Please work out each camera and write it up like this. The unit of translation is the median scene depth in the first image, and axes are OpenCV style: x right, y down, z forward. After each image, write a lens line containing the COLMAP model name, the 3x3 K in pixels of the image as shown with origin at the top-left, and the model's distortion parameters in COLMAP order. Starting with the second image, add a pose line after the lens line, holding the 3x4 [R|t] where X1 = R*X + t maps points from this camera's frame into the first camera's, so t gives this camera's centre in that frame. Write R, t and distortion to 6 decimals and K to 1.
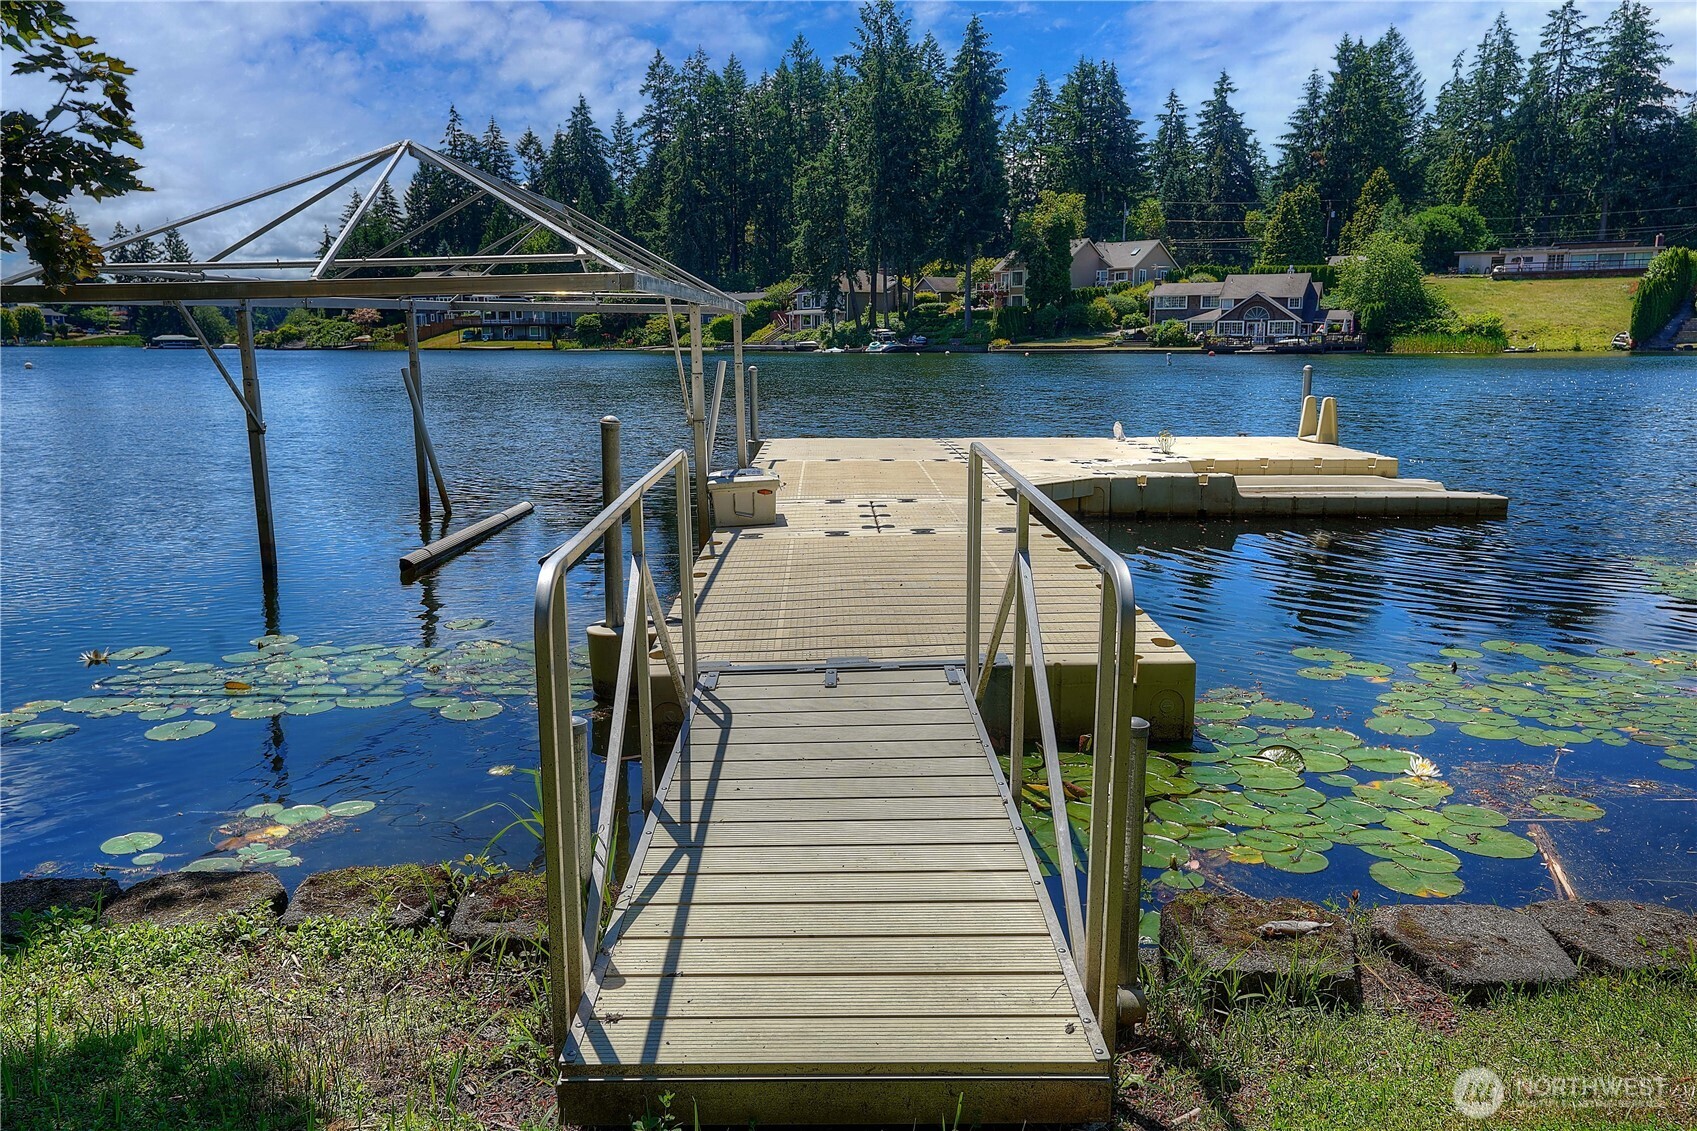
lens RADIAL K [[1268.2, 0, 848.5], [0, 1268.2, 565.5], [0, 0, 1]] dist [-0.002047, 0.051527]
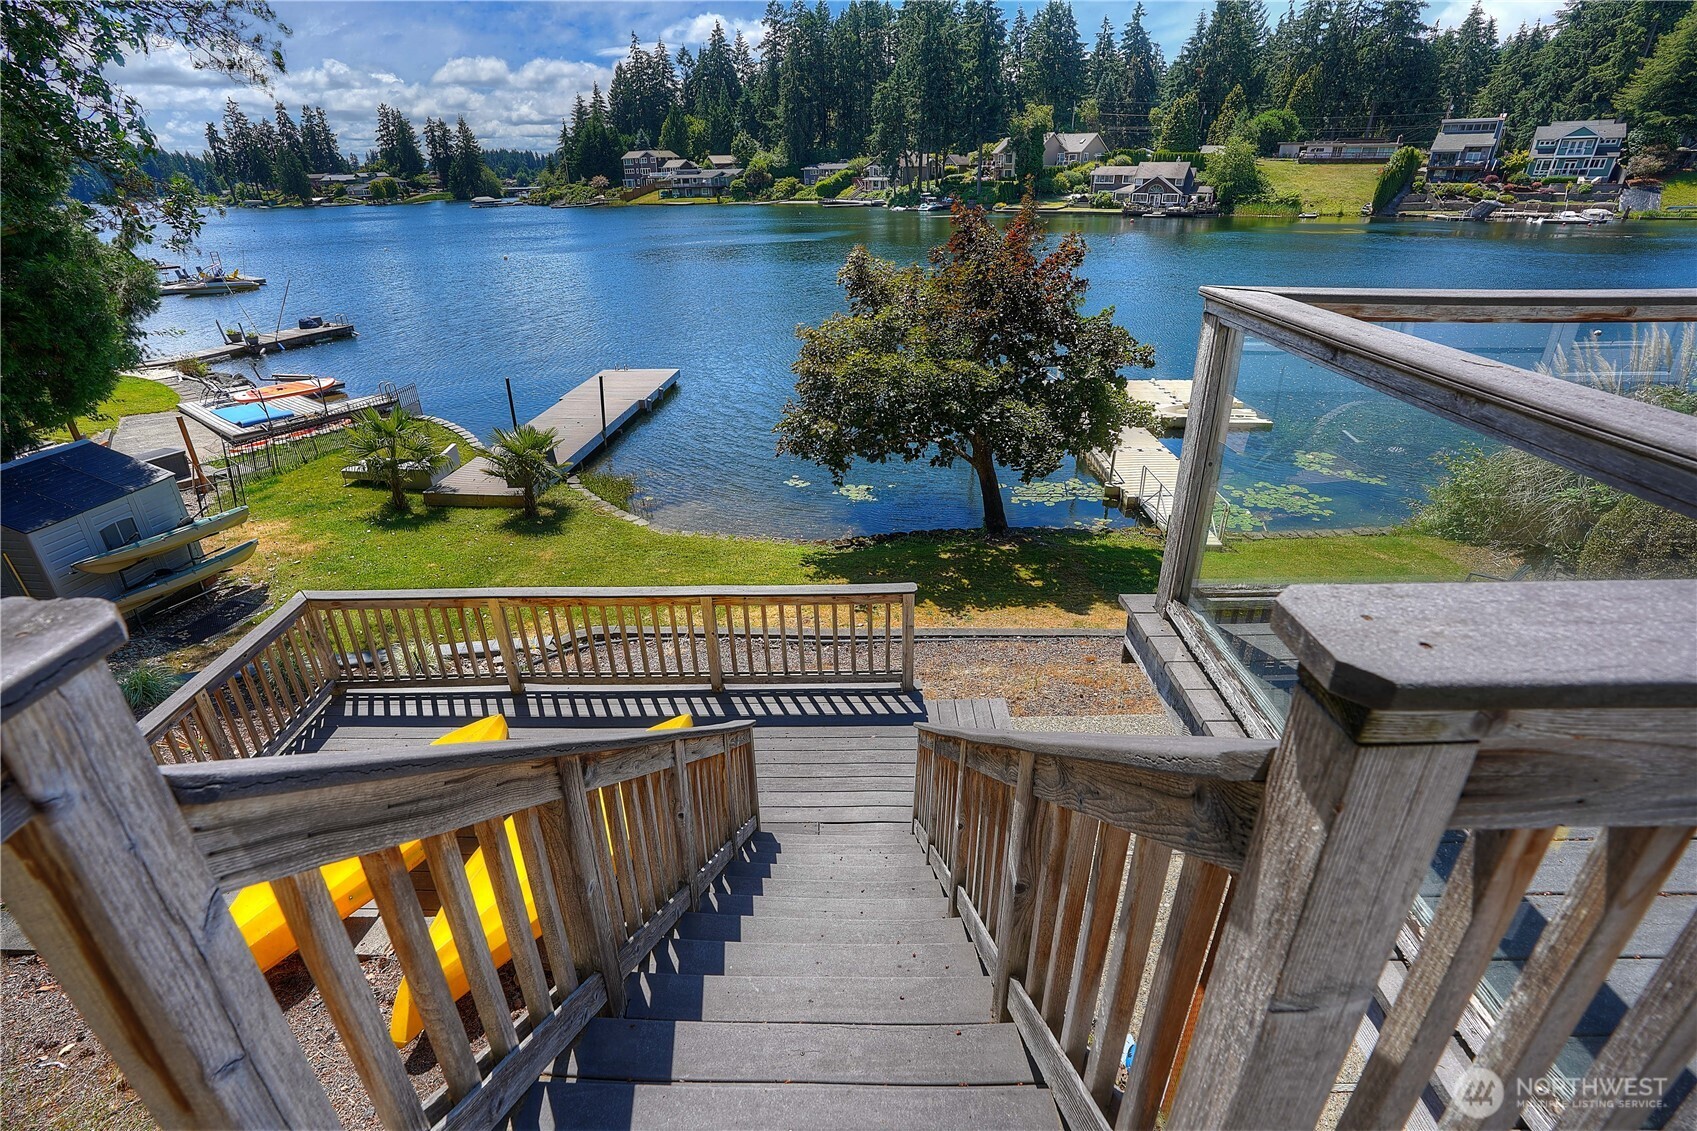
lens RADIAL K [[791.7, 0, 829.7], [0, 791.7, 550.0], [0, 0, 1]] dist [-0.060866, 0.023190]
pose [[0.999233, -0.000458, -0.039165, -0.054451], [0.011561, 0.958827, 0.283754, -0.028476], [0.037423, -0.283989, 0.958097, -0.104656]]
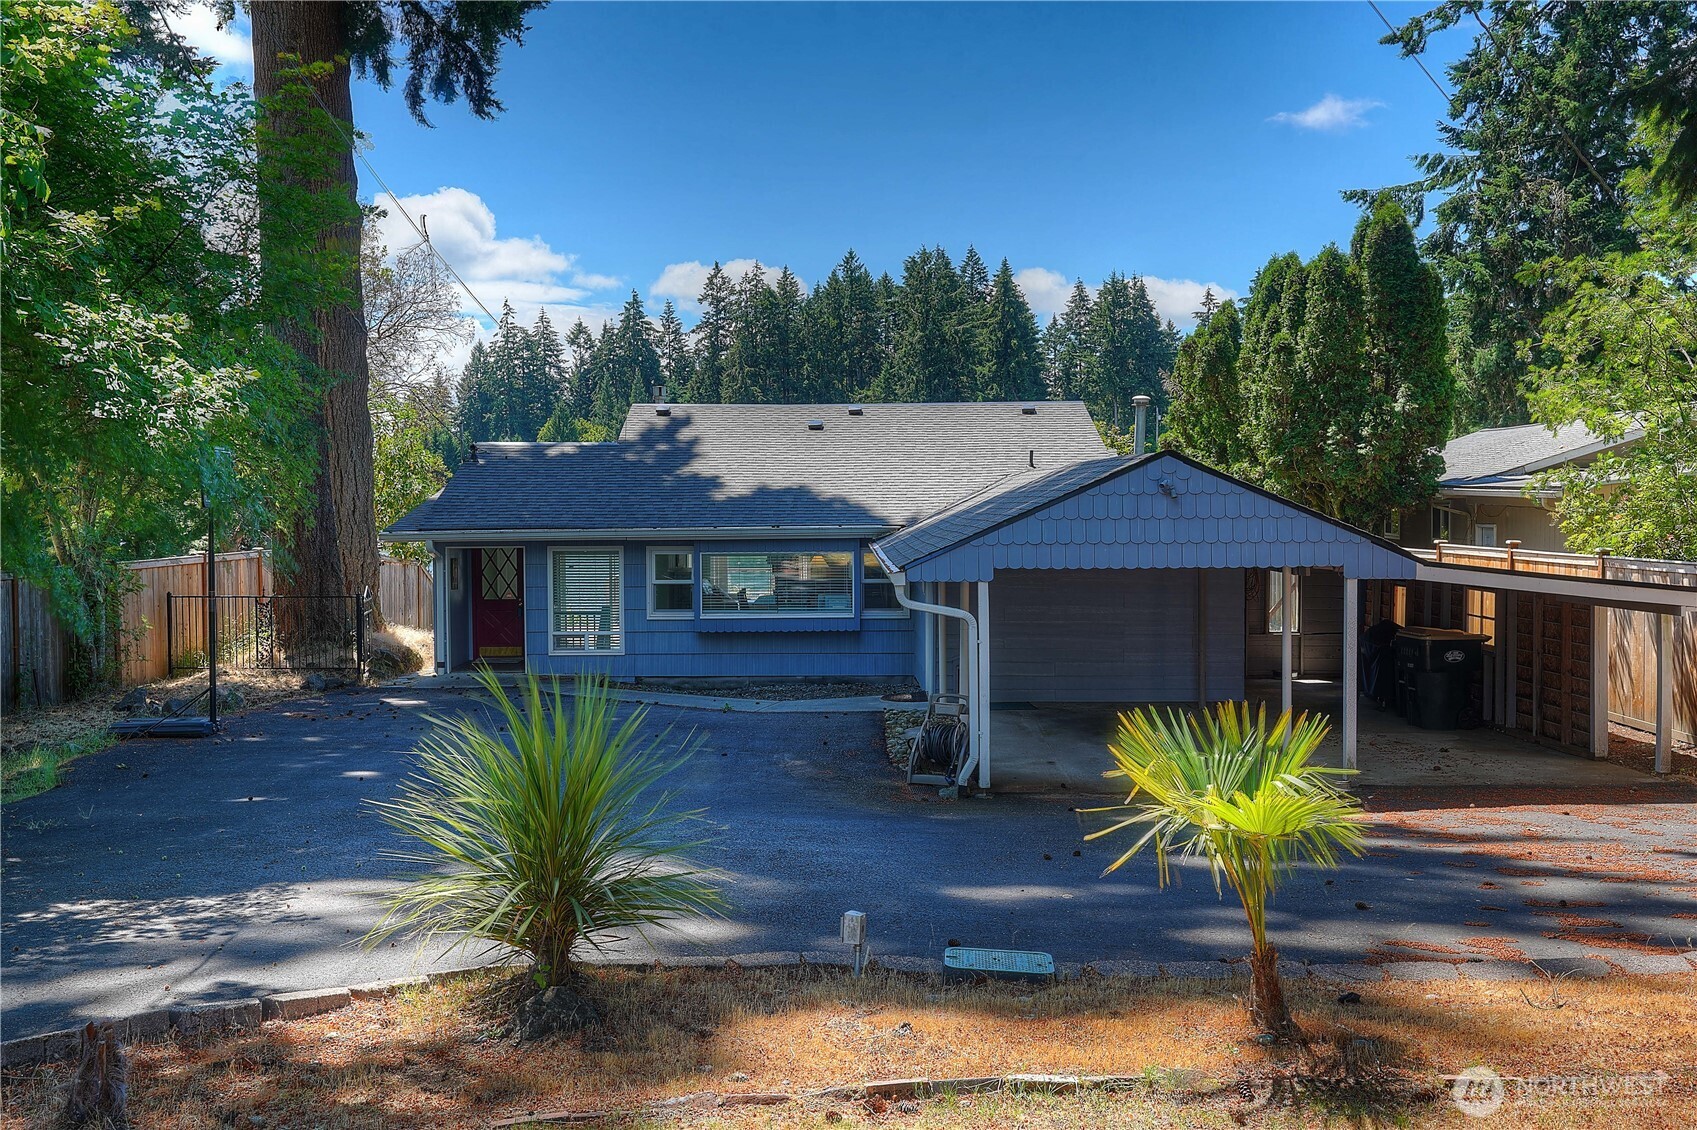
lens RADIAL K [[1628.2, 0, 848.5], [0, 1628.2, 565.0], [0, 0, 1]] dist [0.008916, 0.001339]
pose [[0.999631, -0.007717, -0.026032, -0.007162], [0.004678, 0.993372, -0.114848, 0.001246], [0.026745, 0.114683, 0.993042, -0.387529]]
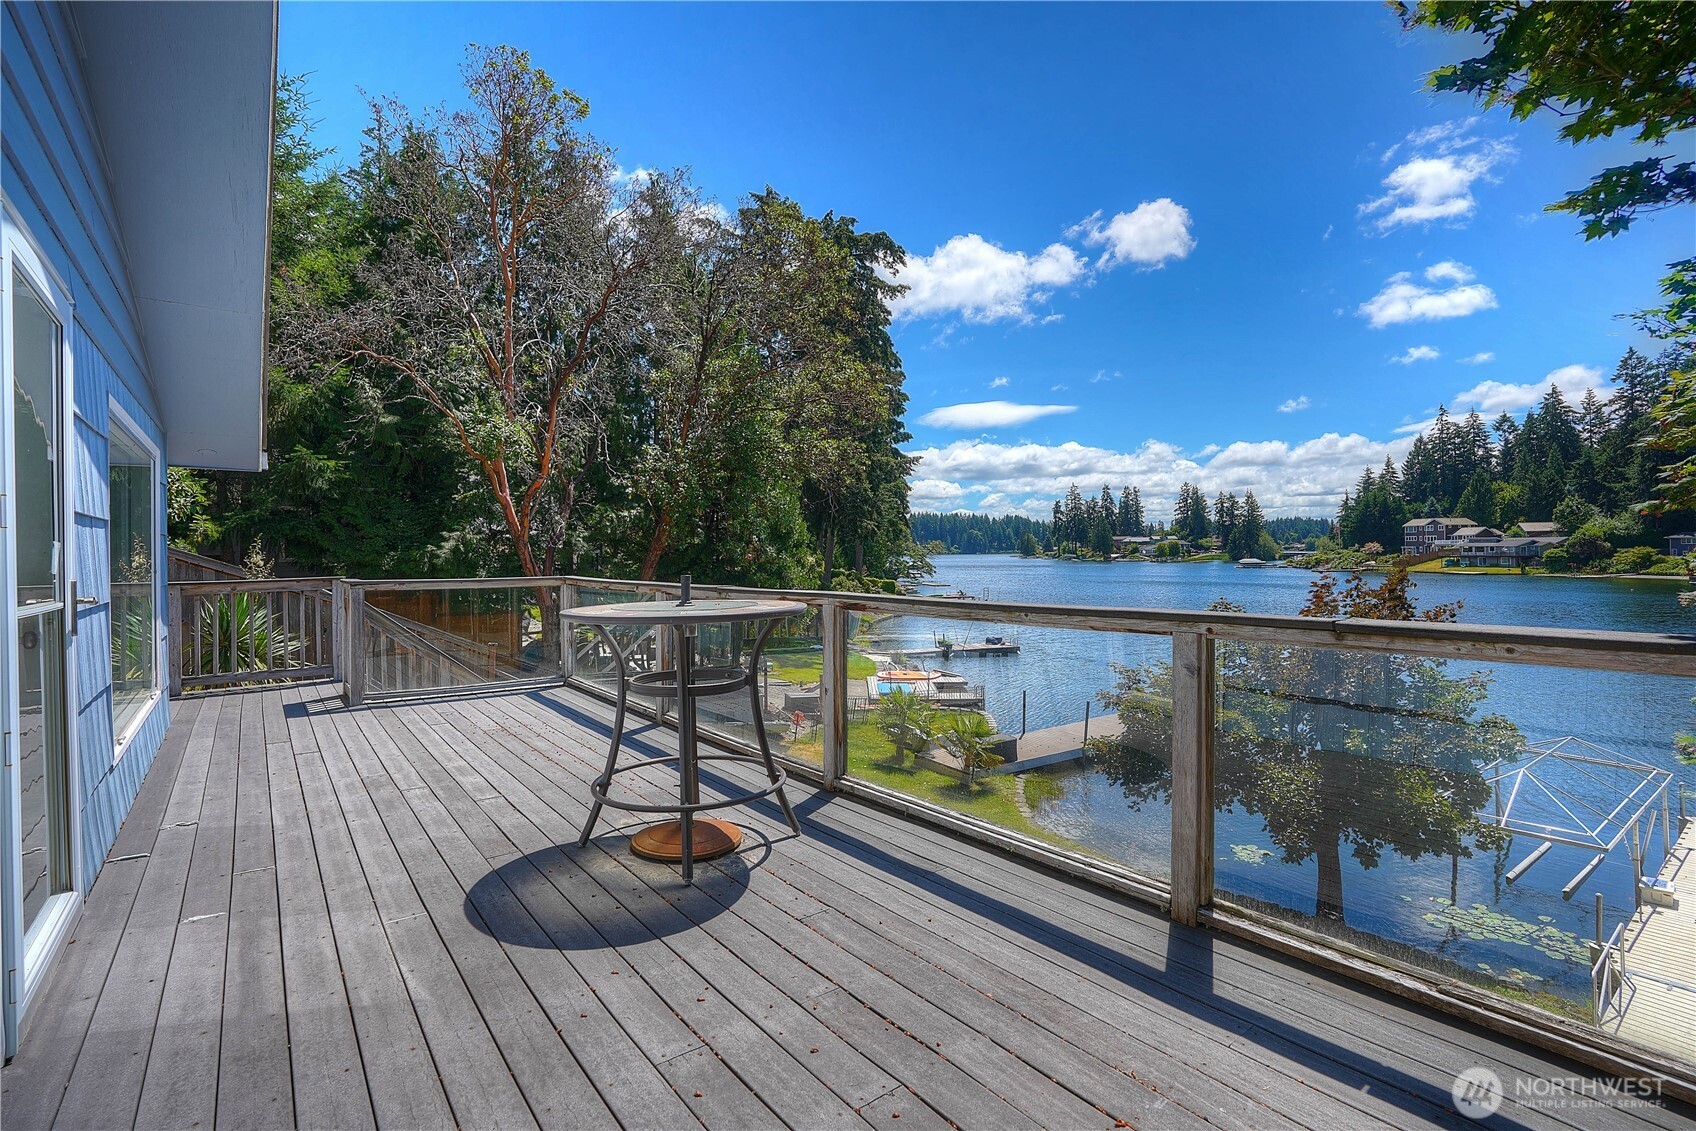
lens RADIAL K [[791.3, 0, 829.2], [0, 791.3, 550.0], [0, 0, 1]] dist [-0.060866, 0.023190]
pose [[0.576381, -0.006864, -0.817152, 0.016214], [-0.121938, 0.988047, -0.094309, -0.027927], [0.808032, 0.154000, 0.568655, -0.106454]]
